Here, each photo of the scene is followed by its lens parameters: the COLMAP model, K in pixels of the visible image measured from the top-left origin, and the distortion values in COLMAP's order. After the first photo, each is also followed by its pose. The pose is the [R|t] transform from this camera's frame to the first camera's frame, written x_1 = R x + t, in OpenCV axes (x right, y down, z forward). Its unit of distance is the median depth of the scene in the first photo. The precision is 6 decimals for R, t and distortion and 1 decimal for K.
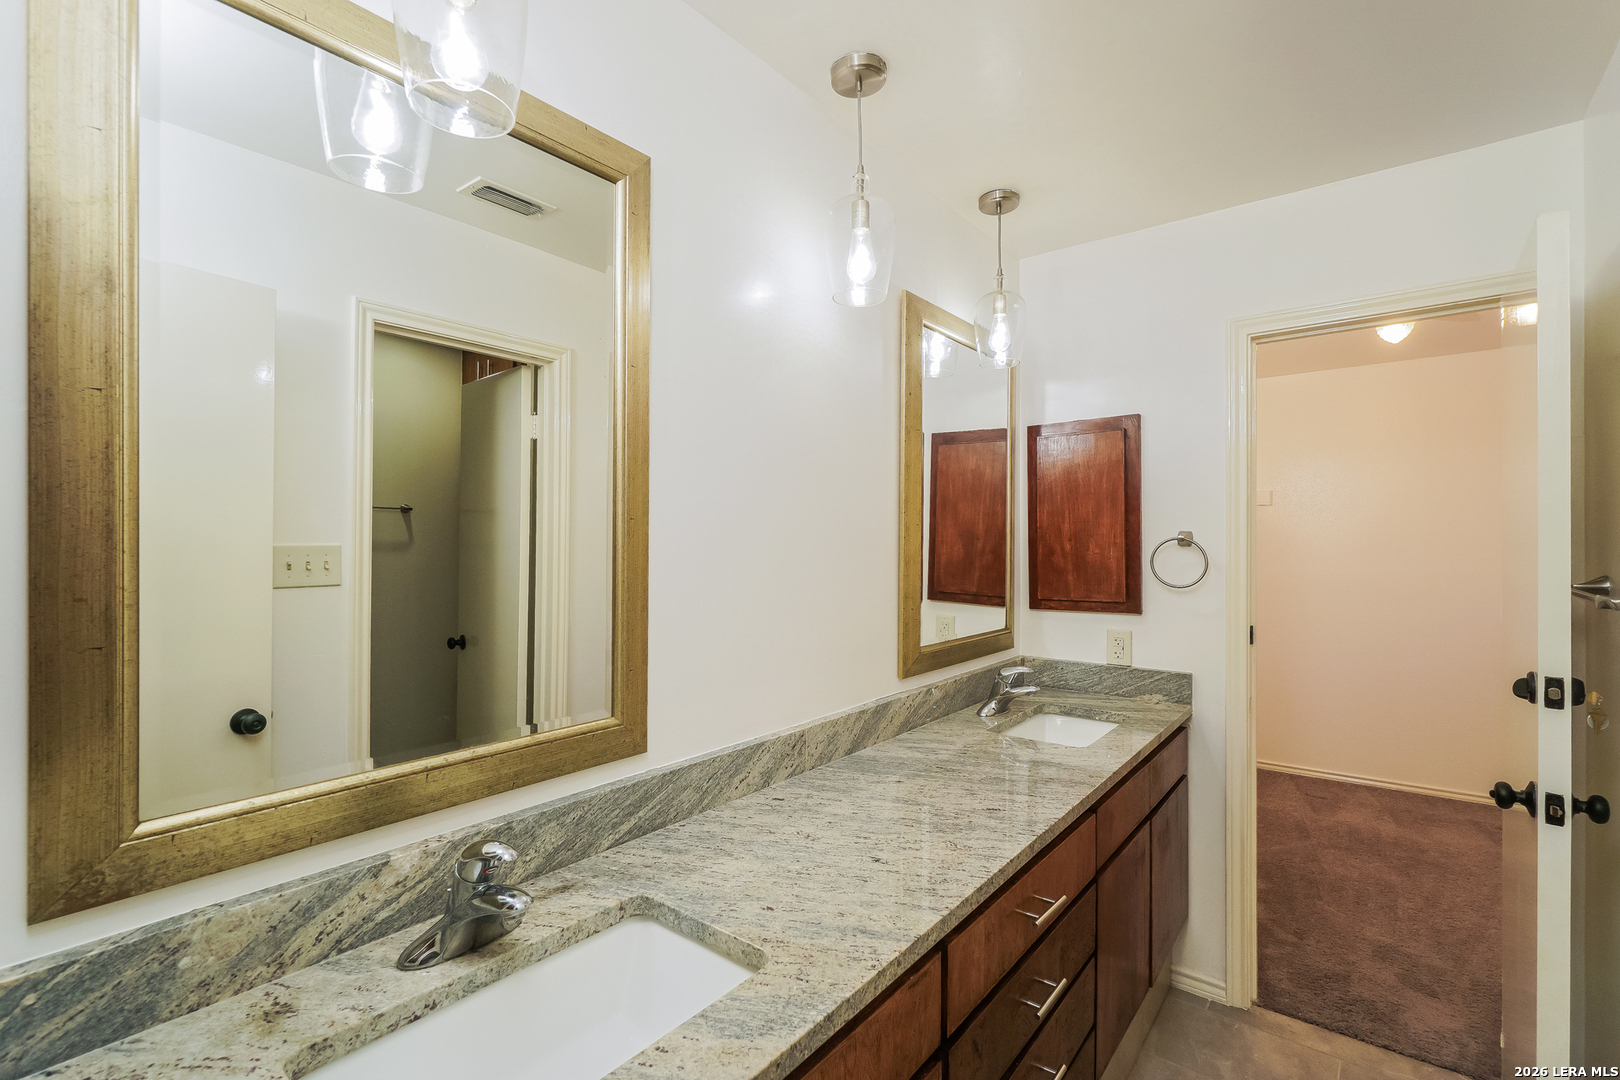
lens RADIAL K [[712.9, 0, 810.0], [0, 712.9, 540.0], [0, 0, 1]] dist [-0.038296, 0.000456]
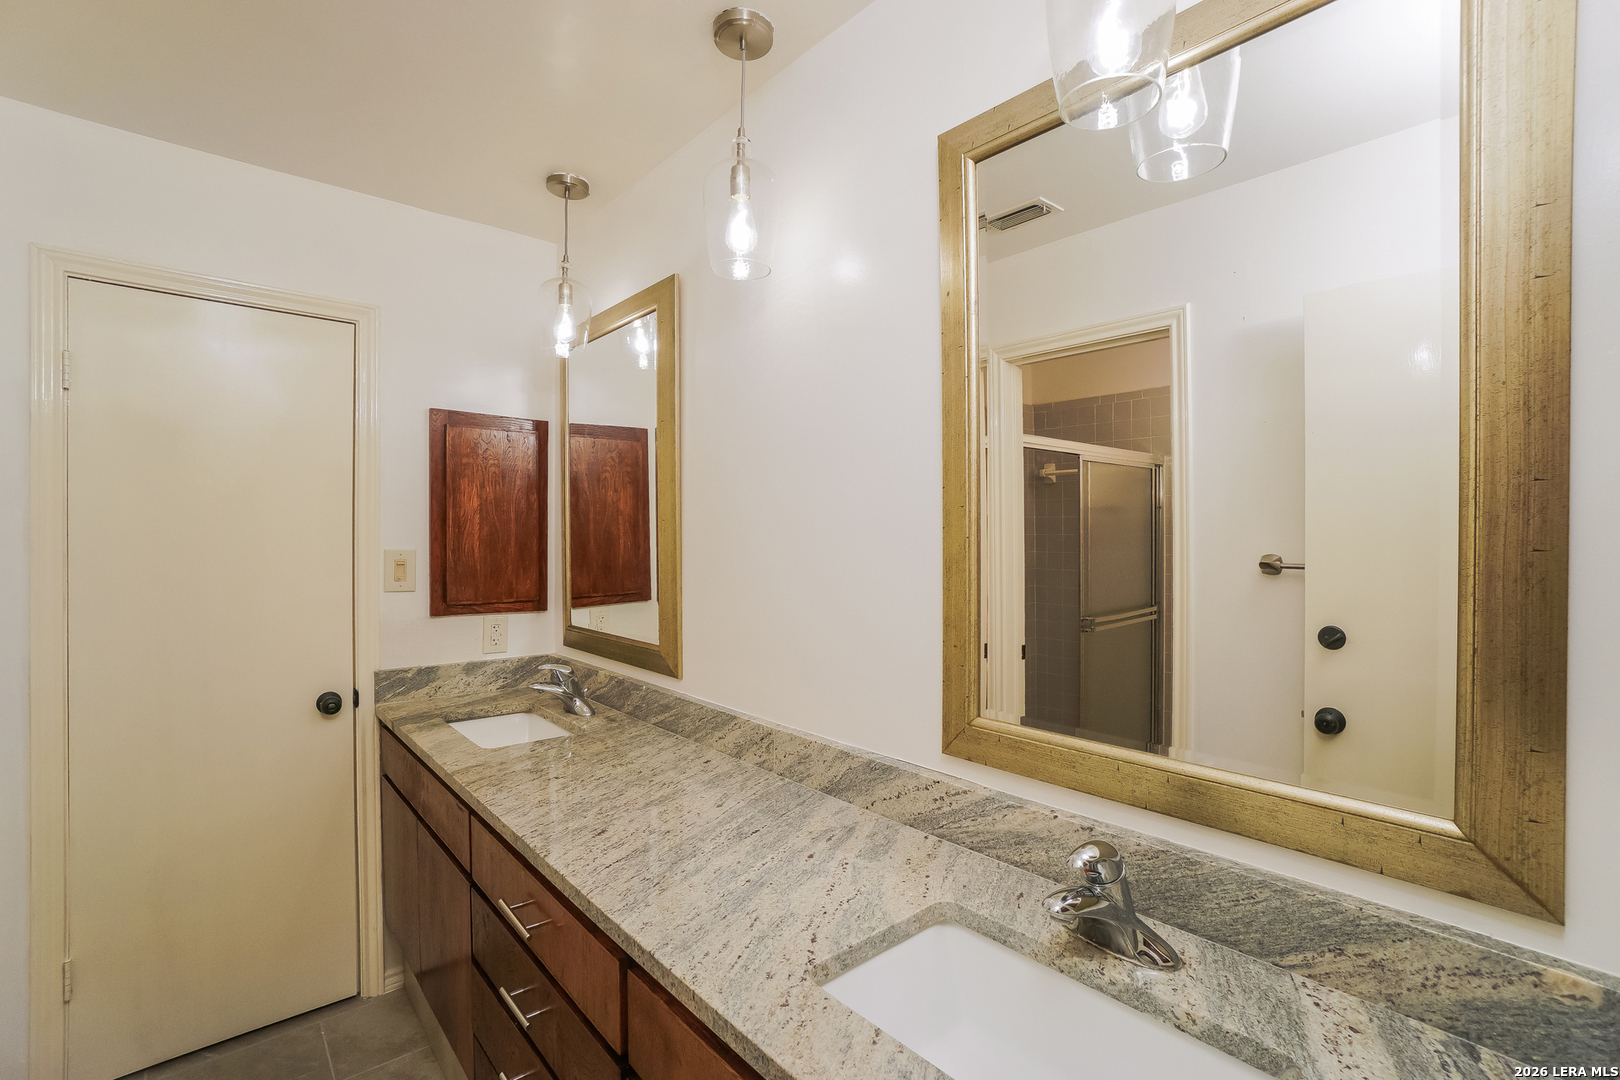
lens RADIAL K [[712.9, 0, 810.0], [0, 712.9, 540.0], [0, 0, 1]] dist [-0.038296, 0.000456]
pose [[-0.164789, -0.001621, -0.986328, 1.013825], [-0.003548, 0.999993, -0.001051, 0.009427], [0.986322, 0.003327, -0.164794, 1.298291]]
